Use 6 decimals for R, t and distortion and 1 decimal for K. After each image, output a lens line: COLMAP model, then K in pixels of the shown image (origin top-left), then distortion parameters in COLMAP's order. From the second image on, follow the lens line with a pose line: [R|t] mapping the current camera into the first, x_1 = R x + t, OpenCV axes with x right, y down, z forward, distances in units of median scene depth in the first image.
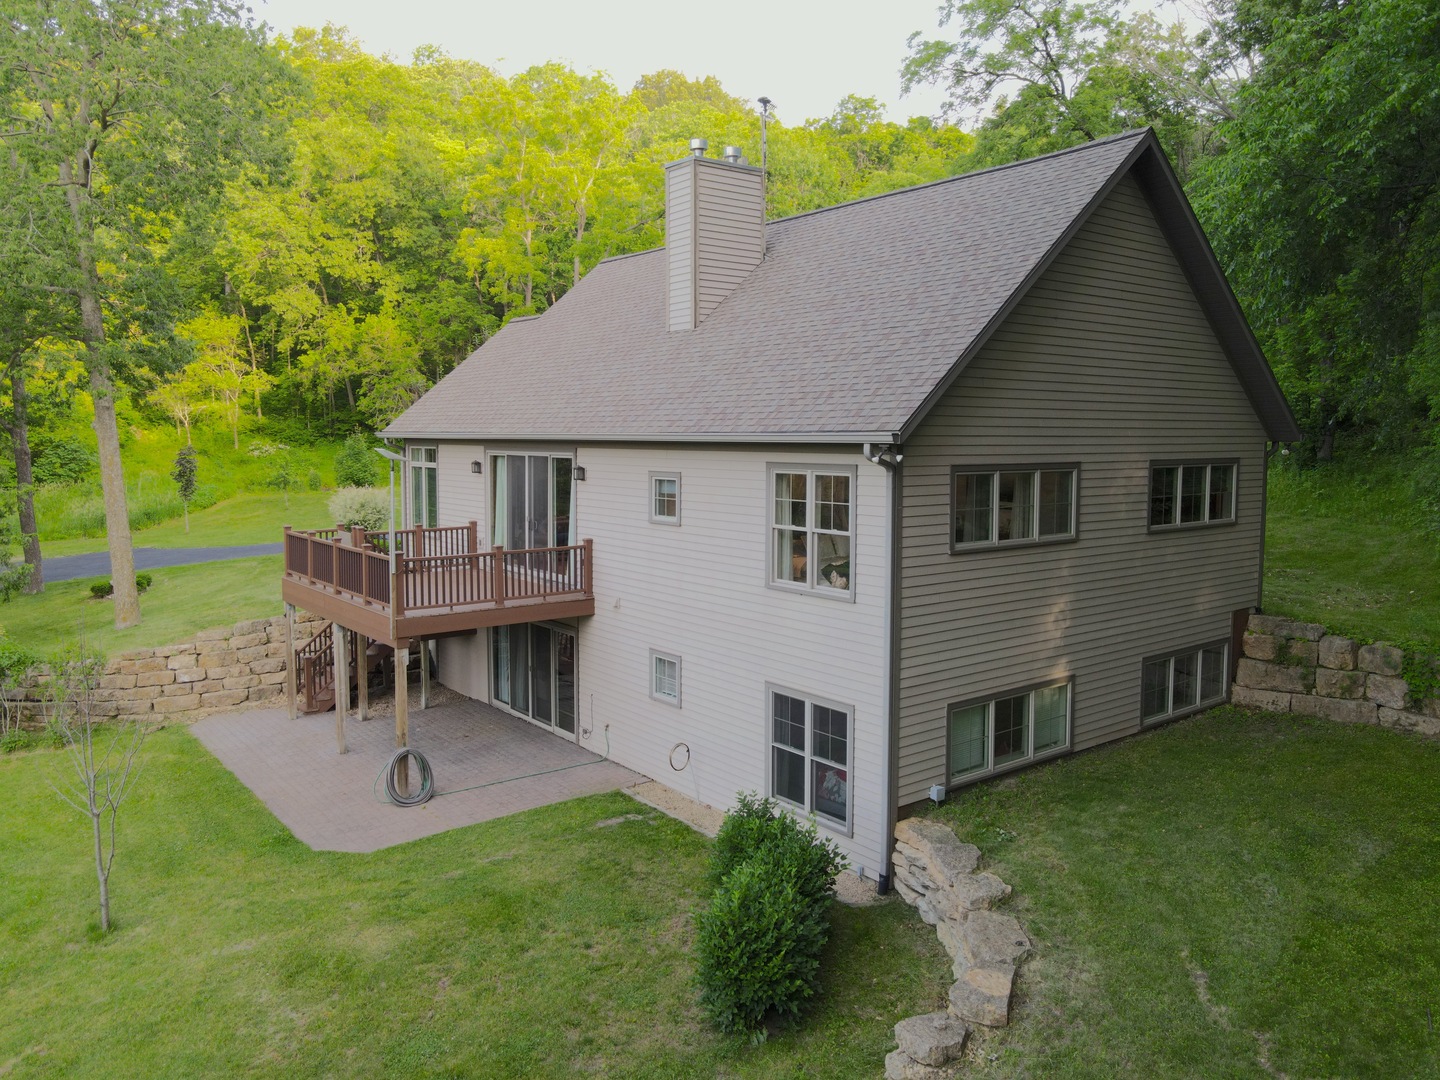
lens RADIAL K [[1055.4, 0, 714.0], [0, 1055.4, 545.0], [0, 0, 1]] dist [0.001201, -0.000271]
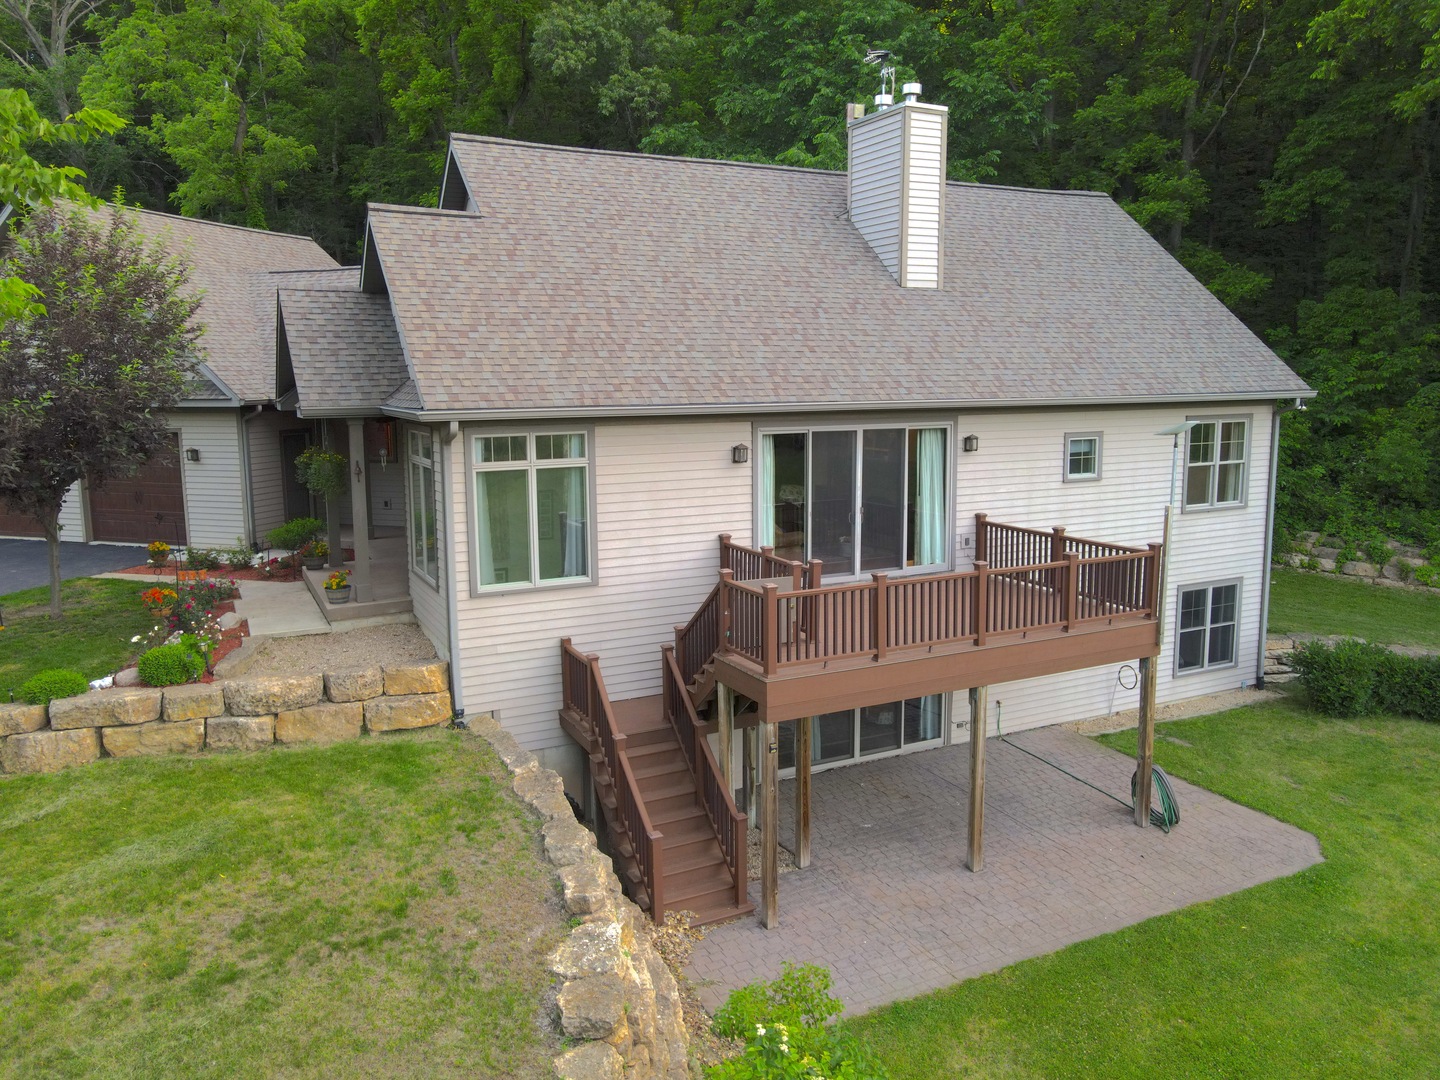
lens RADIAL K [[1055.4, 0, 717.9], [0, 1055.4, 534.5], [0, 0, 1]] dist [0.001201, -0.000271]
pose [[0.196524, -0.157672, 0.967739, -1.161537], [0.109376, 0.984351, 0.138167, -0.154209], [-0.974379, 0.078694, 0.210694, 1.131812]]
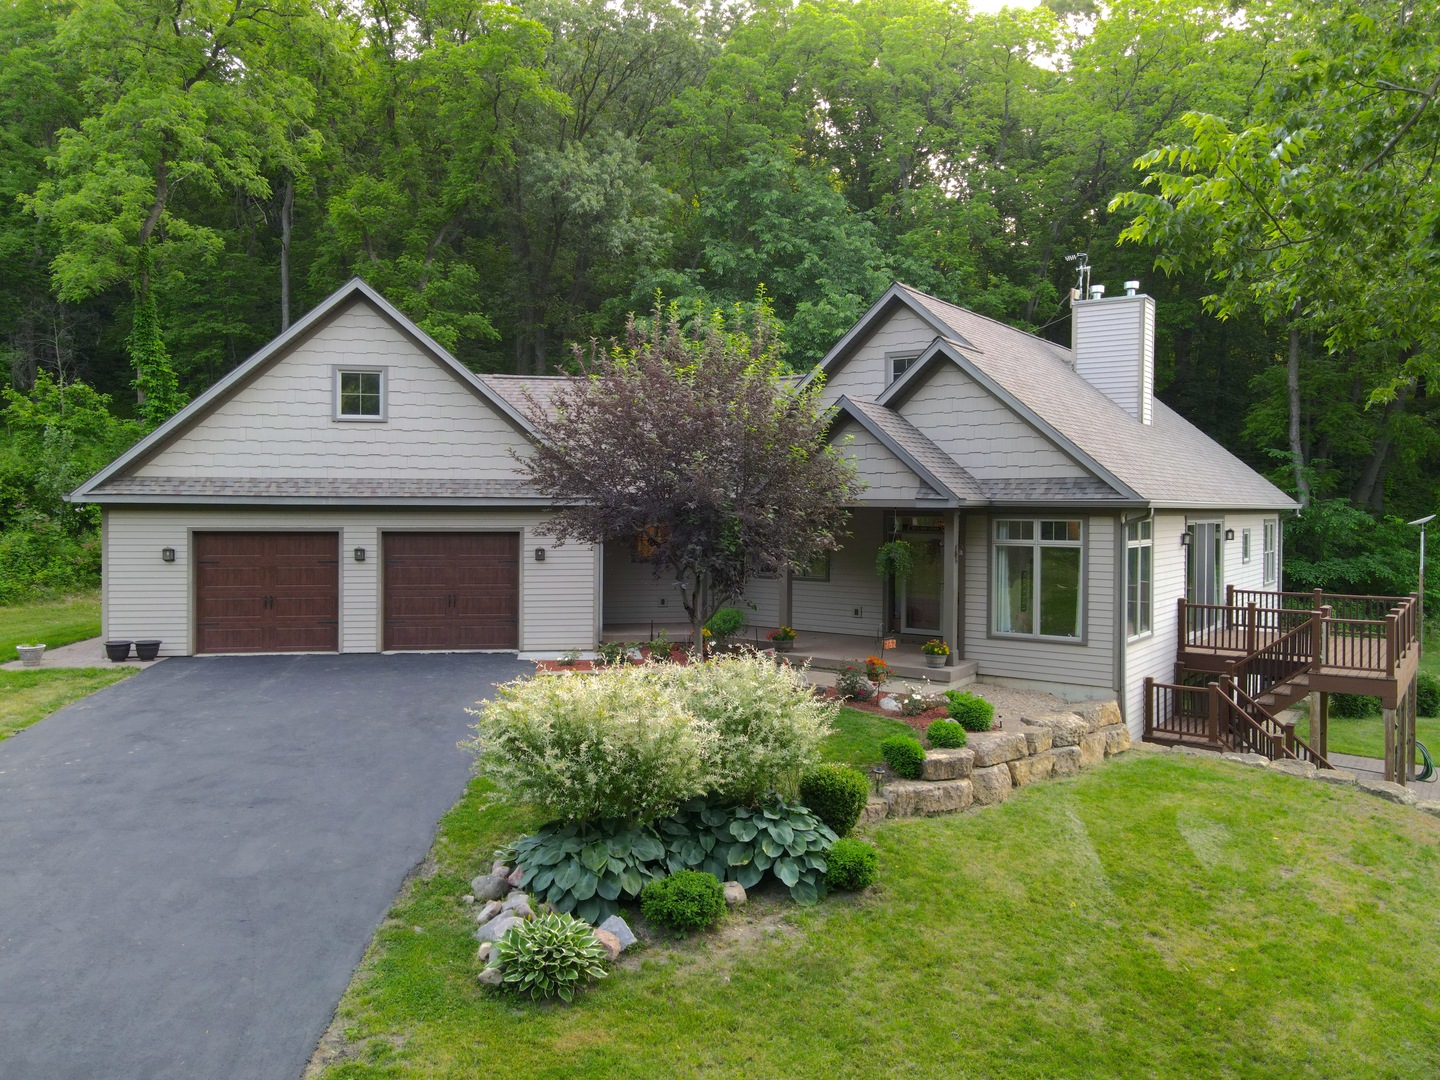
lens RADIAL K [[1055.4, 0, 714.0], [0, 1055.4, 529.3], [0, 0, 1]] dist [0.001201, -0.000271]
pose [[-0.271557, -0.029731, 0.961963, -1.305262], [0.089113, 0.994452, 0.055892, -0.221860], [-0.958288, 0.100901, -0.267401, 2.137420]]
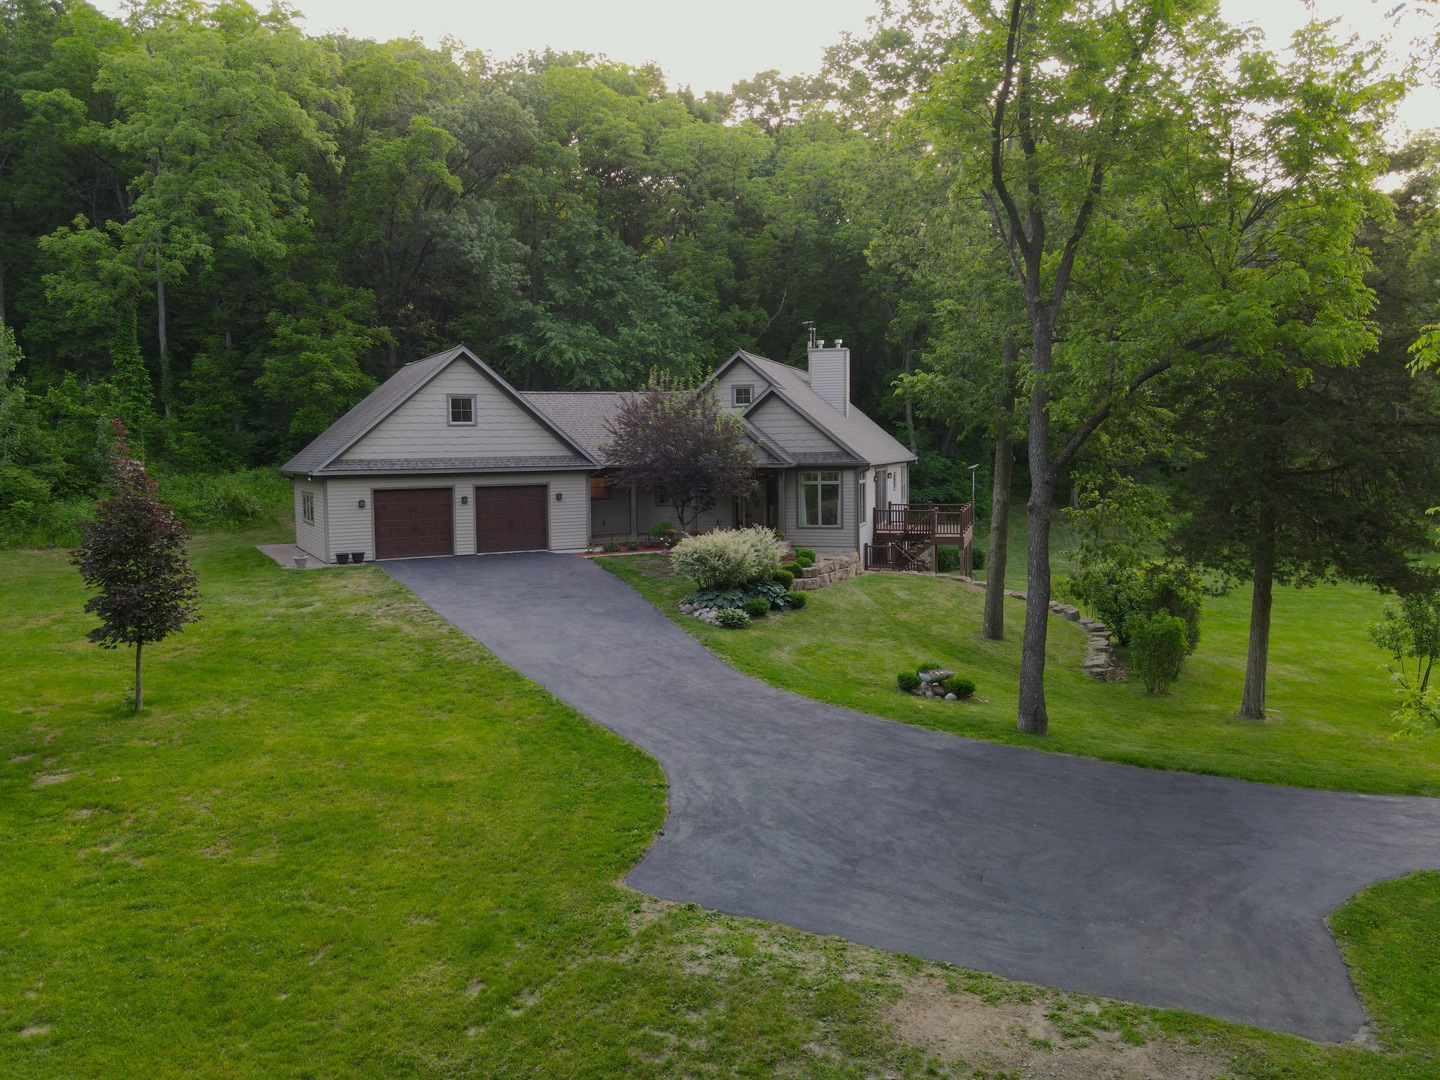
lens RADIAL K [[1055.4, 0, 719.2], [0, 1055.4, 540.3], [0, 0, 1]] dist [0.001201, -0.000271]
pose [[-0.584210, -0.070007, 0.808578, -2.108278], [0.090393, 0.984462, 0.150546, -0.361583], [-0.806553, 0.161040, -0.568804, 3.045473]]
